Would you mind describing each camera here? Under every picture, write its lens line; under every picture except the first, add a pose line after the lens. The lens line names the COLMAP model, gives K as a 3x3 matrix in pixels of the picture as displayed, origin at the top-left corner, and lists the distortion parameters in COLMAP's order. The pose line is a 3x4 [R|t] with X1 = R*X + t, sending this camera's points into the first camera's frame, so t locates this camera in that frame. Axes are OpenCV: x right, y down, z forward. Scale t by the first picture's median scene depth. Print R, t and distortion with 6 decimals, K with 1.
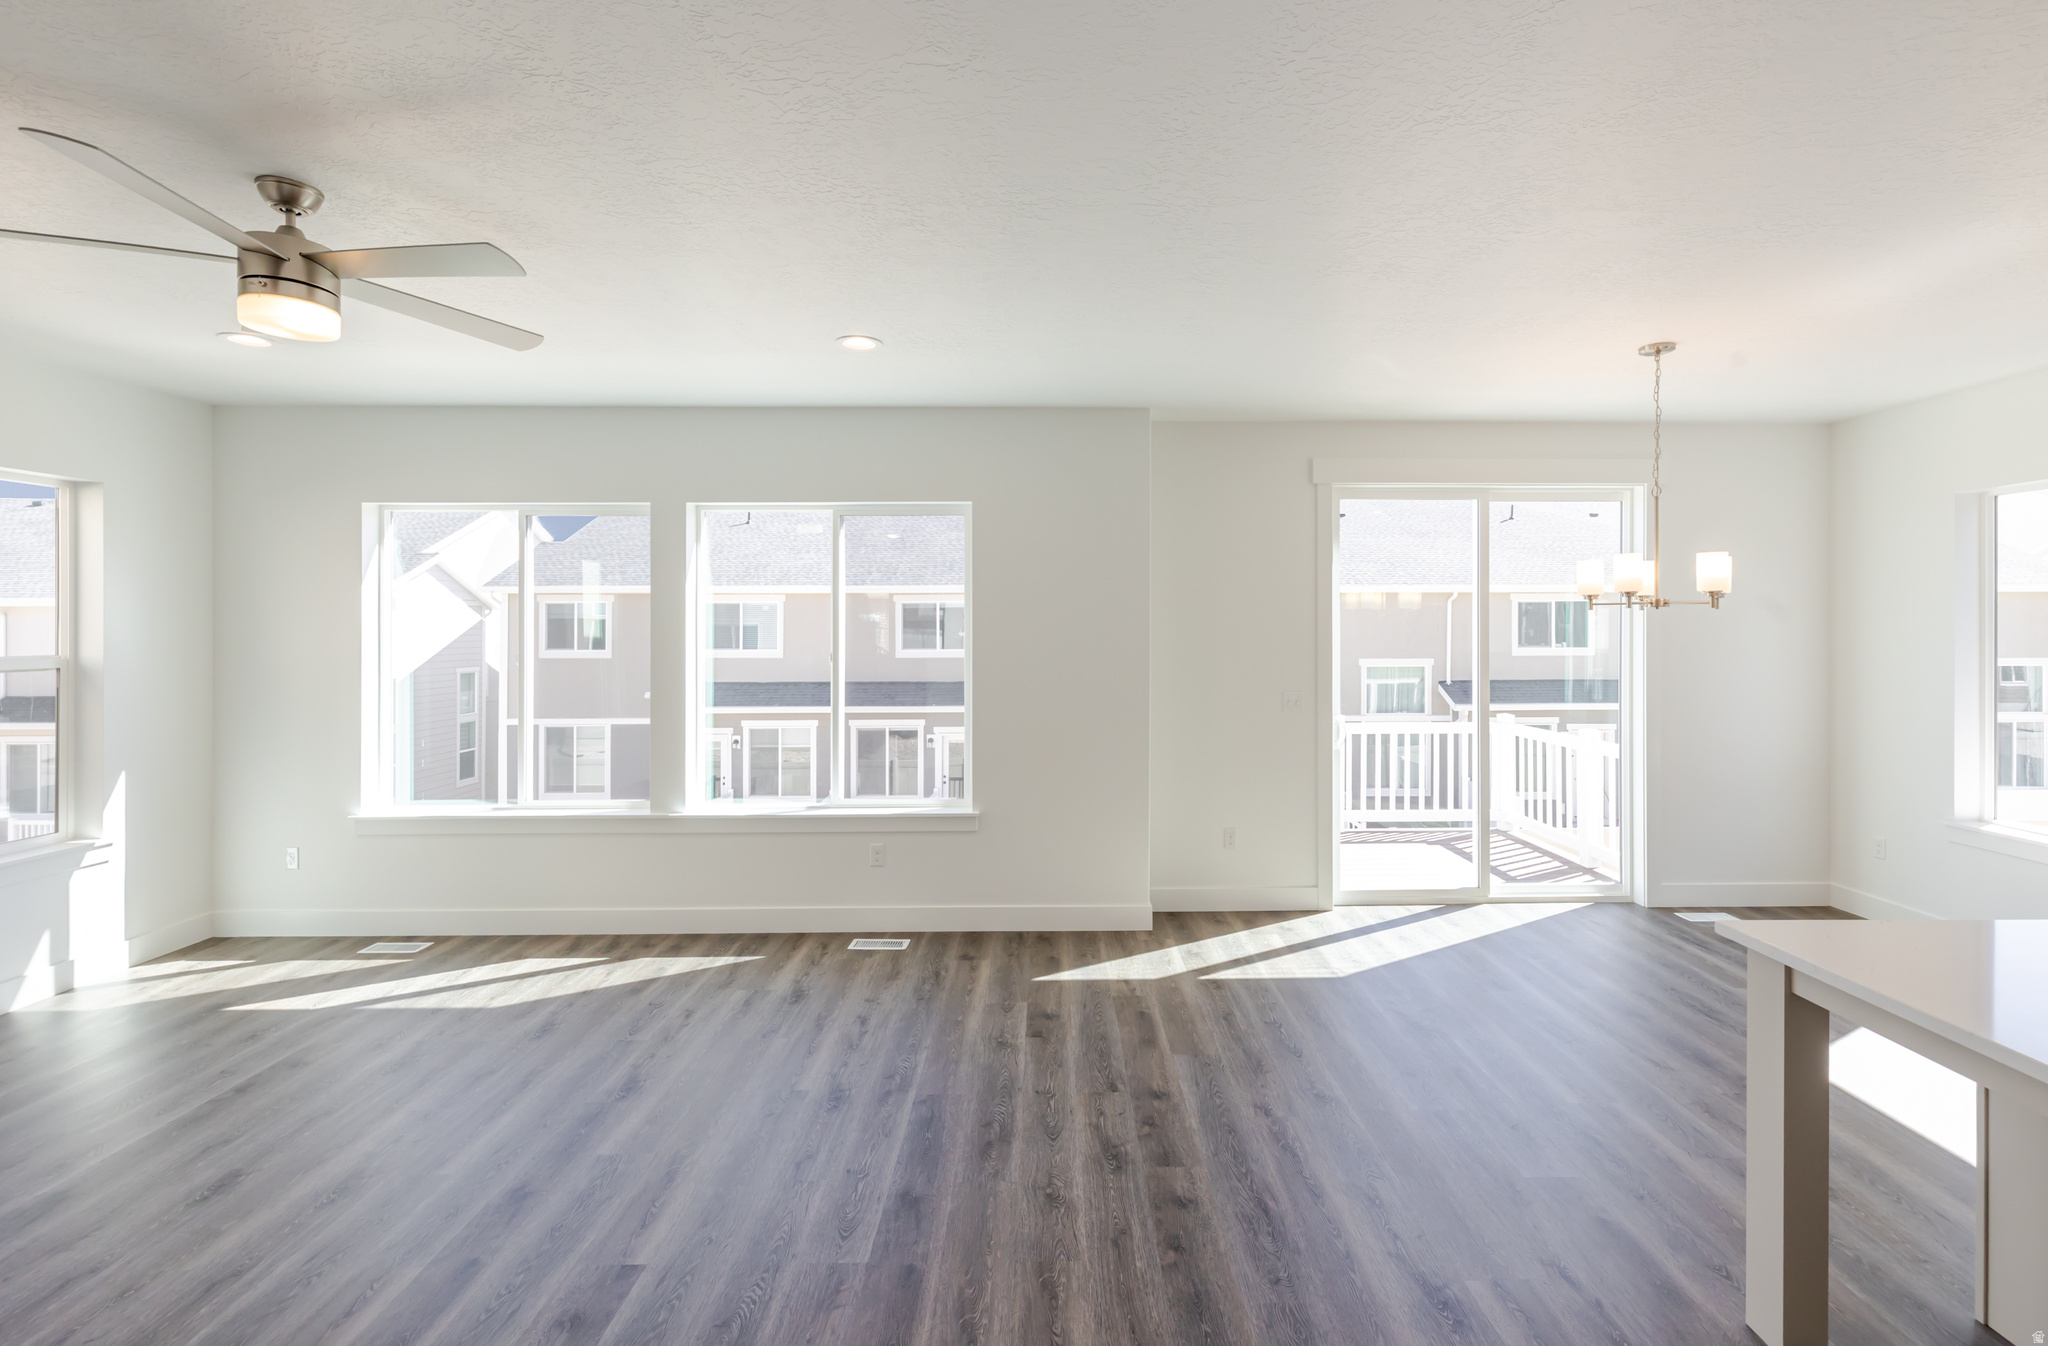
lens RADIAL K [[886.4, 0, 1039.4], [0, 886.4, 629.0], [0, 0, 1]] dist [-0.002863, -0.000273]
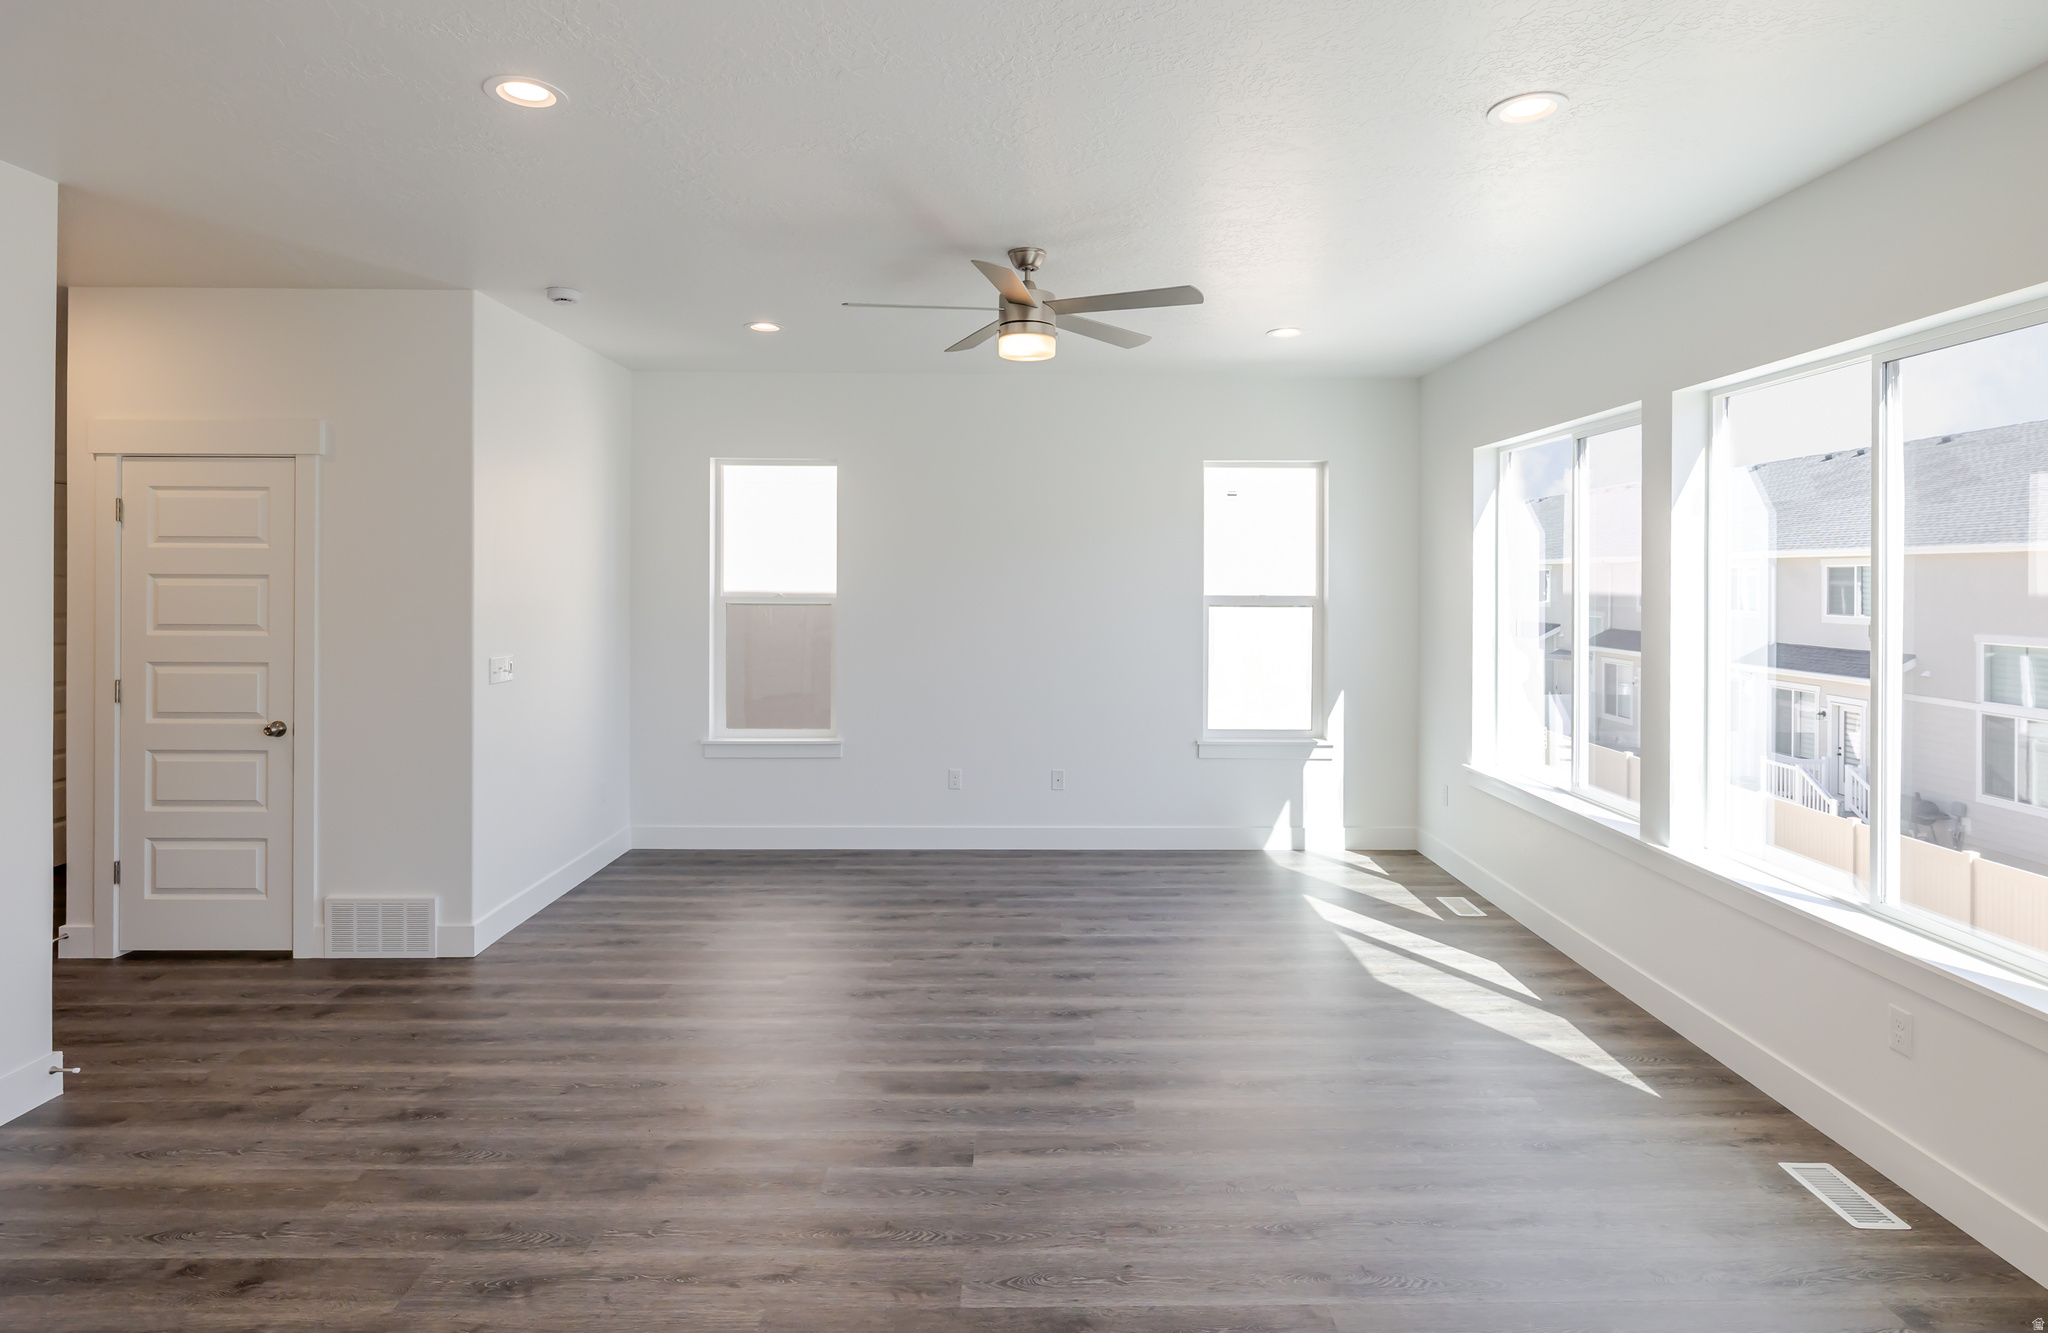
lens RADIAL K [[1062.1, 0, 1065.1], [0, 1062.1, 578.0], [0, 0, 1]] dist [-0.005851, -0.000300]
pose [[0.025331, 0.002894, -0.999675, 0.494436], [-0.007856, 0.999966, 0.002695, 0.001683], [0.999648, 0.007786, 0.025353, 0.631883]]
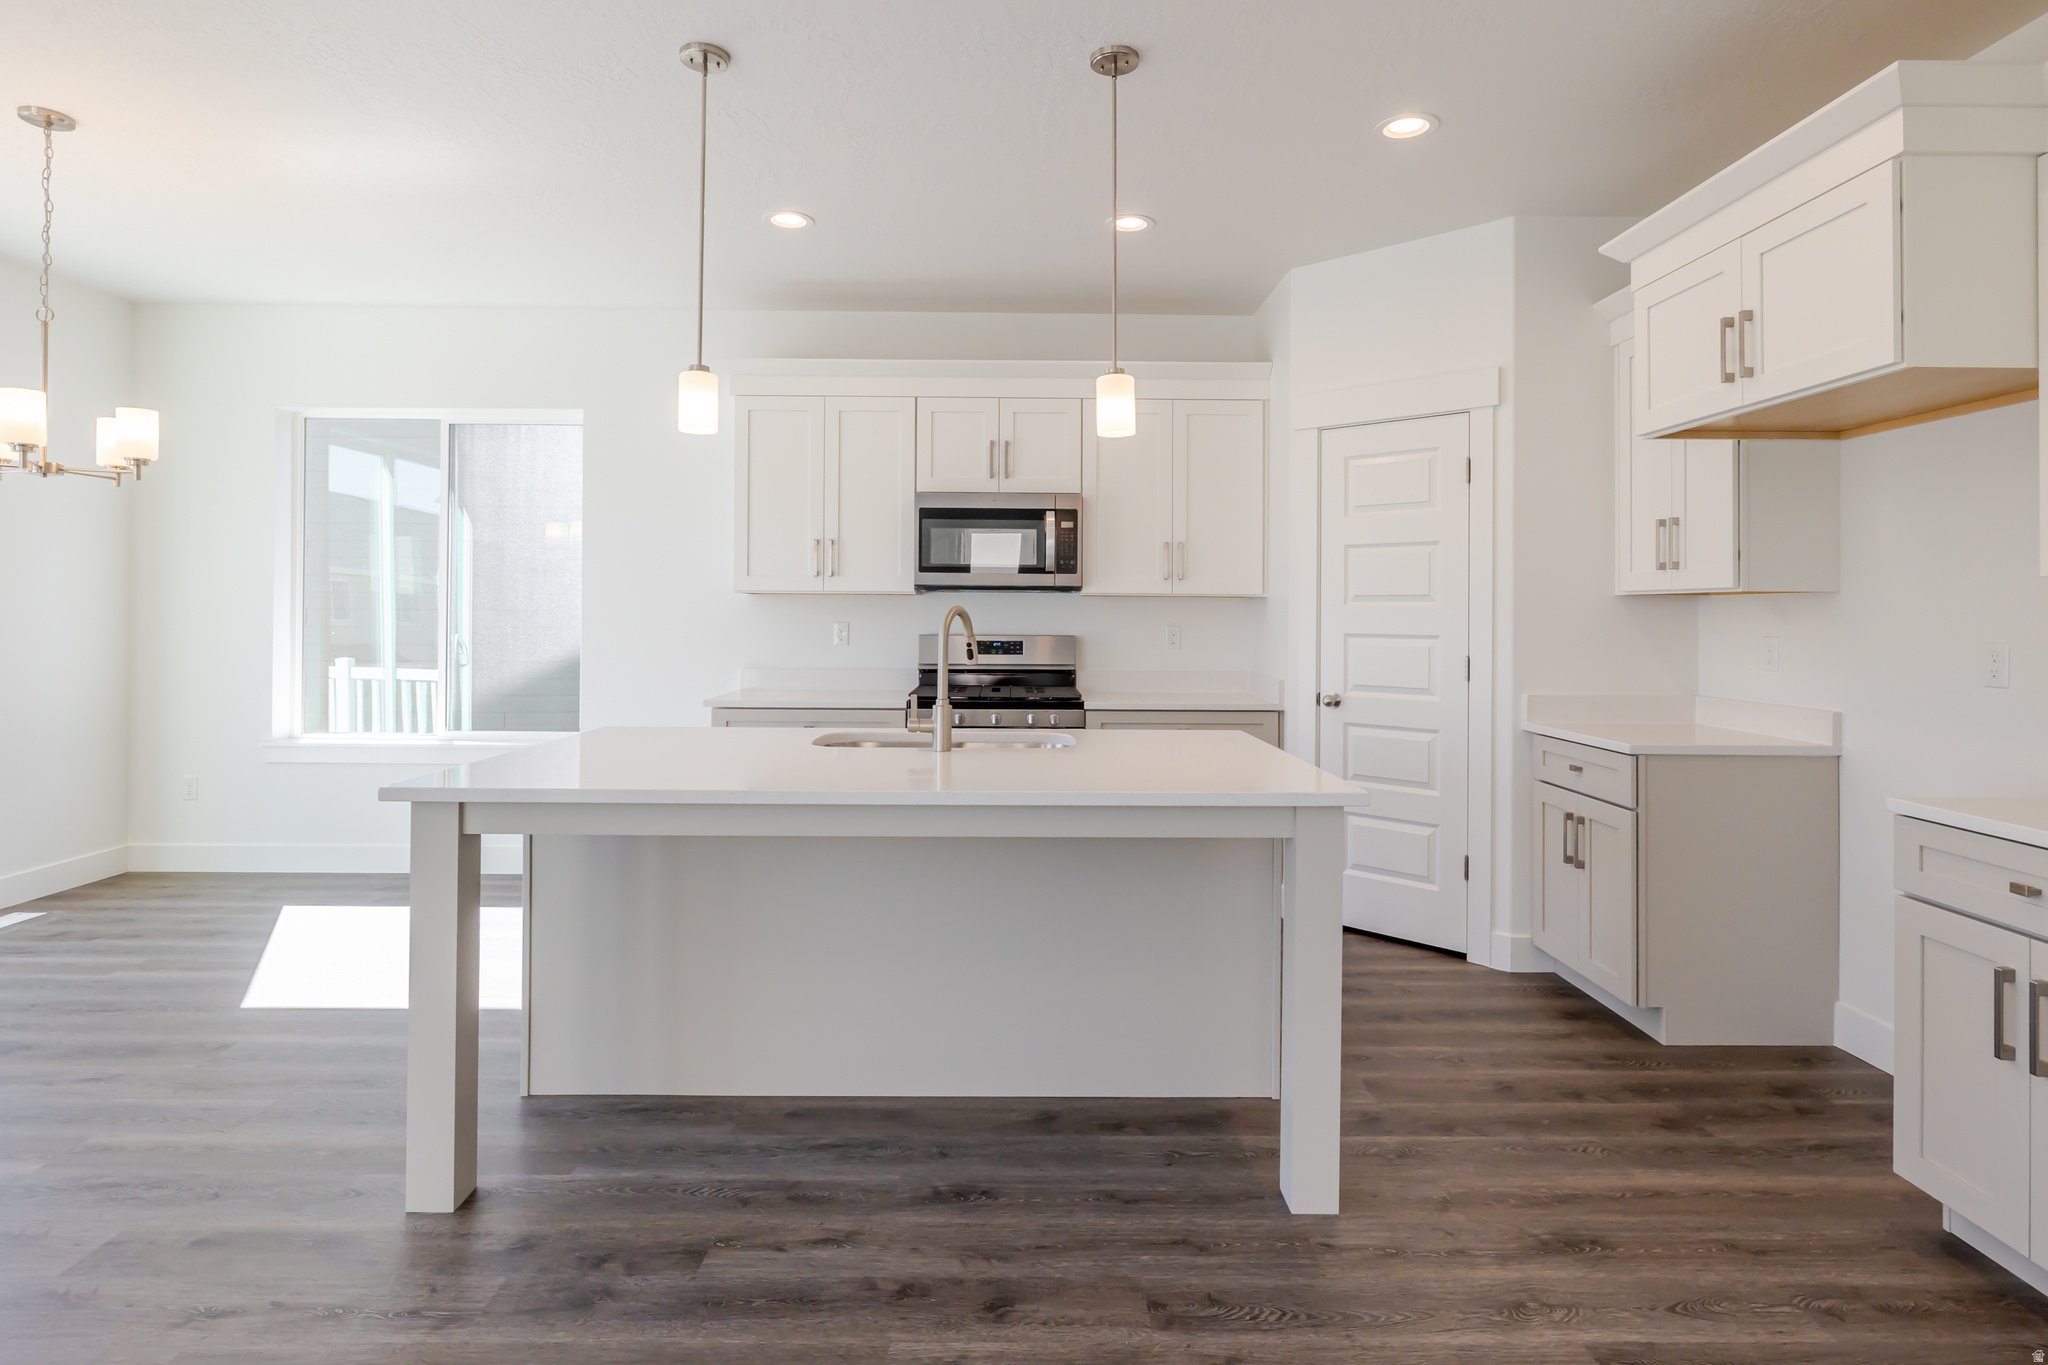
lens RADIAL K [[1047.8, 0, 1033.0], [0, 1047.8, 619.3], [0, 0, 1]] dist [-0.000522, -0.000693]
pose [[-0.010917, -0.005781, 0.999924, -0.164318], [-0.005716, 0.999967, 0.005719, 0.081480], [-0.999924, -0.005654, -0.010950, 0.191276]]
